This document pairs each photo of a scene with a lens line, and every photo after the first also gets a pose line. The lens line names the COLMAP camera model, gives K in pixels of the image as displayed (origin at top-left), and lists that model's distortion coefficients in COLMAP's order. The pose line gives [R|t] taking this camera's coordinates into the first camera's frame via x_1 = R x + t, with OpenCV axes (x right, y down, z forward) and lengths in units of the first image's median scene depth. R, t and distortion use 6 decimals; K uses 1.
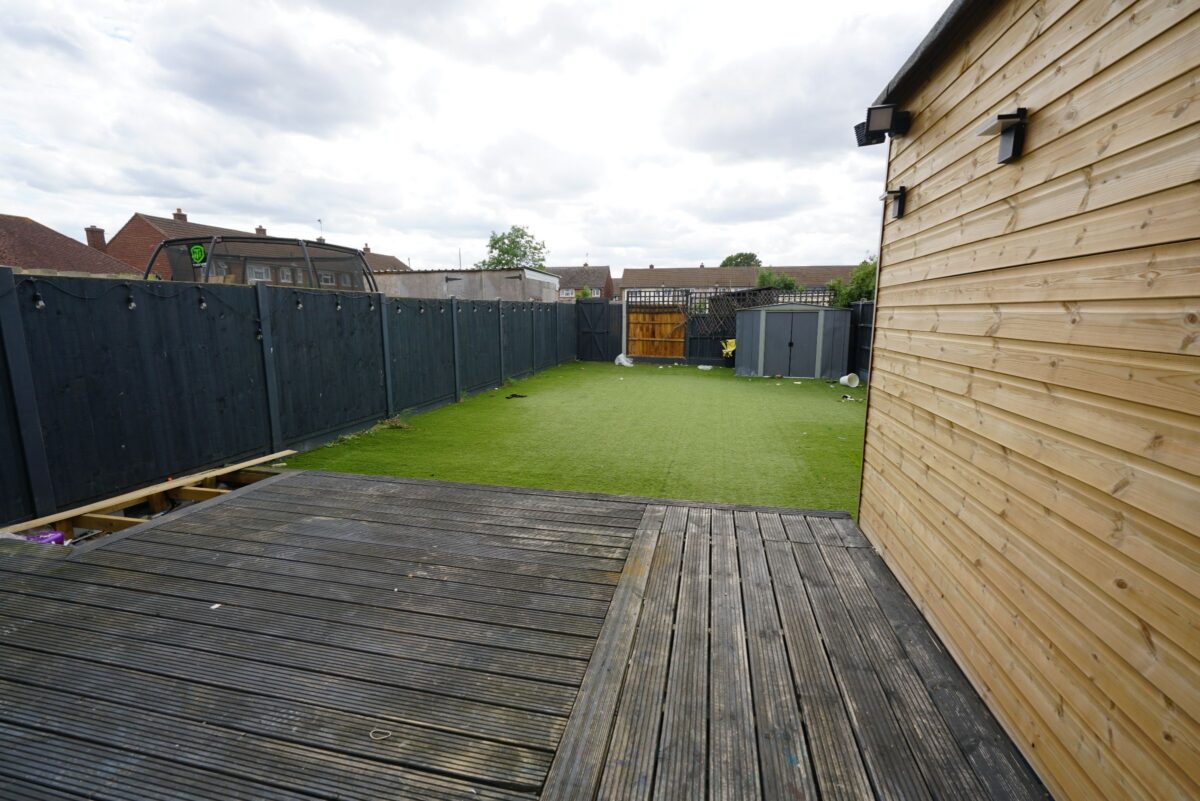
lens RADIAL K [[539.0, 0, 593.7], [0, 539.0, 402.7], [0, 0, 1]] dist [-0.002826, 0.001565]
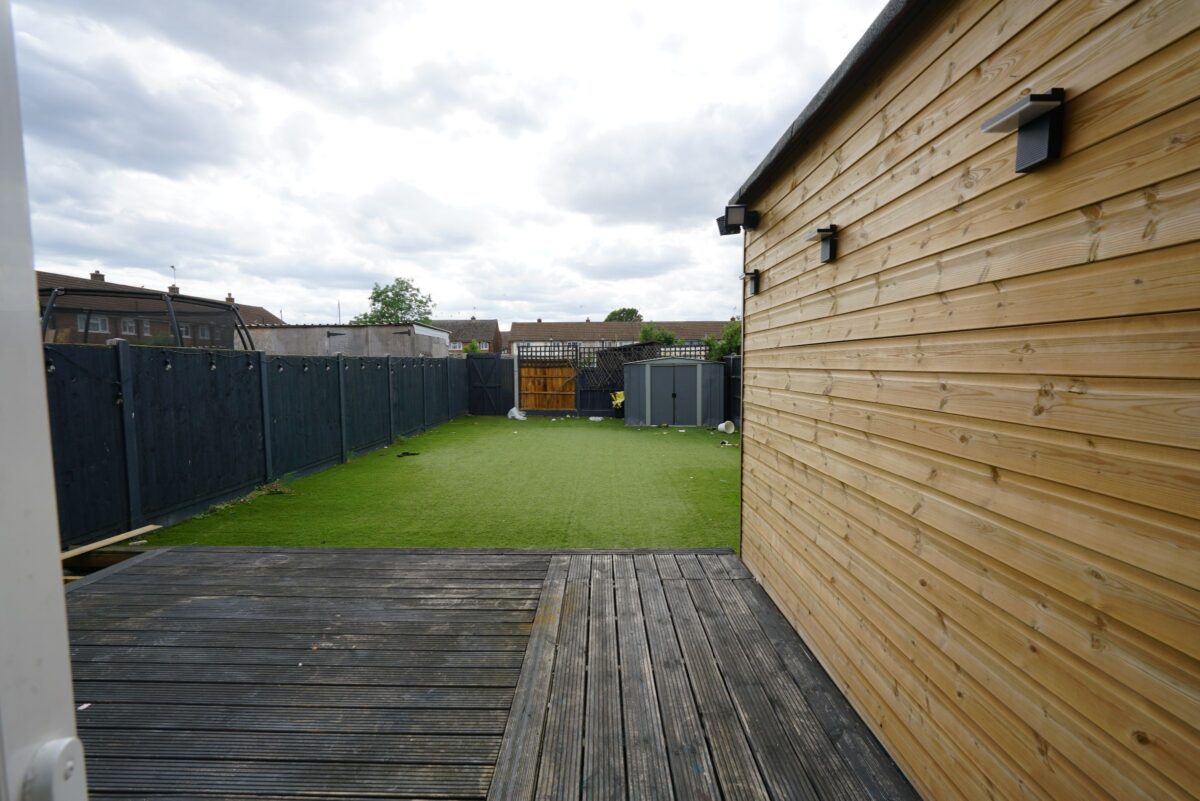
lens RADIAL K [[539.0, 0, 593.7], [0, 539.0, 402.7], [0, 0, 1]] dist [-0.002826, 0.001565]
pose [[0.979375, -0.021187, 0.200938, -0.039233], [0.040224, 0.995026, -0.091132, -0.009437], [-0.198007, 0.097335, 0.975356, -0.091637]]
